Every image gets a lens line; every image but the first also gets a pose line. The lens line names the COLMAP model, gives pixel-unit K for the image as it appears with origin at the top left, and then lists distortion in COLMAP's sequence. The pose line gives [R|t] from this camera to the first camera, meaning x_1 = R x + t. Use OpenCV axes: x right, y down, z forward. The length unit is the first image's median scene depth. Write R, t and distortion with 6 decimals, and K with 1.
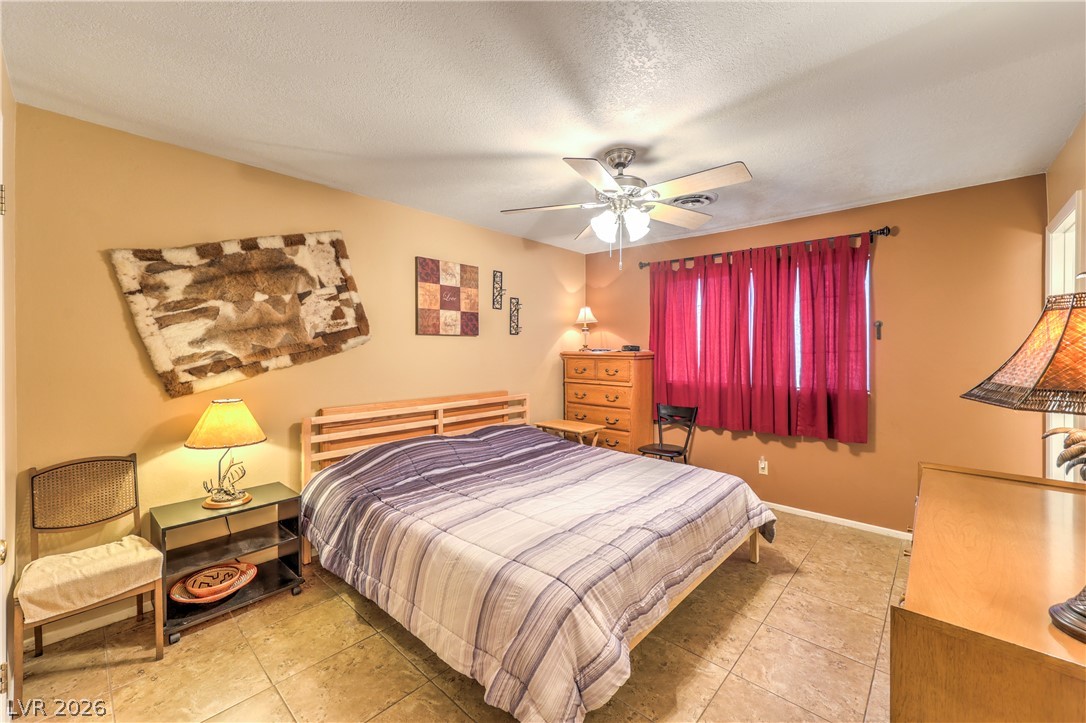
lens RADIAL K [[437.0, 0, 538.0], [0, 437.0, 359.0], [0, 0, 1]] dist [0.000397, 0.000157]
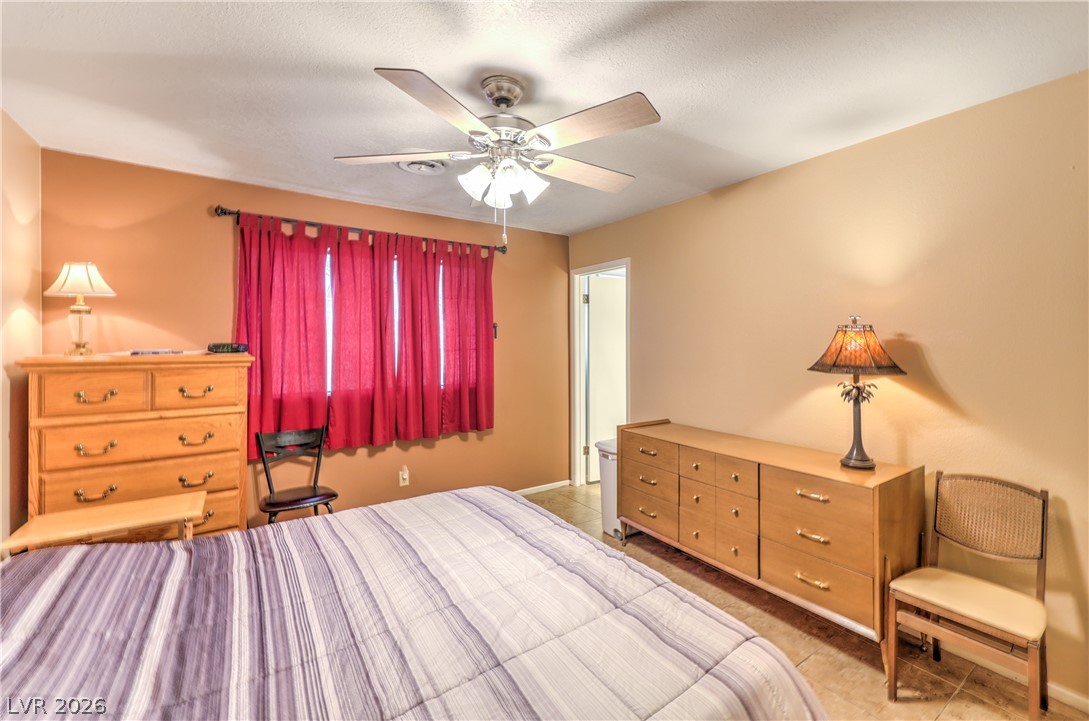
lens RADIAL K [[456.8, 0, 592.7], [0, 456.8, 357.4], [0, 0, 1]] dist [0.000765, 0.000085]
pose [[0.175501, -0.030300, 0.984013, -0.356768], [0.030090, 0.999224, 0.025402, -0.015216], [-0.984019, 0.025150, 0.176277, 0.459719]]
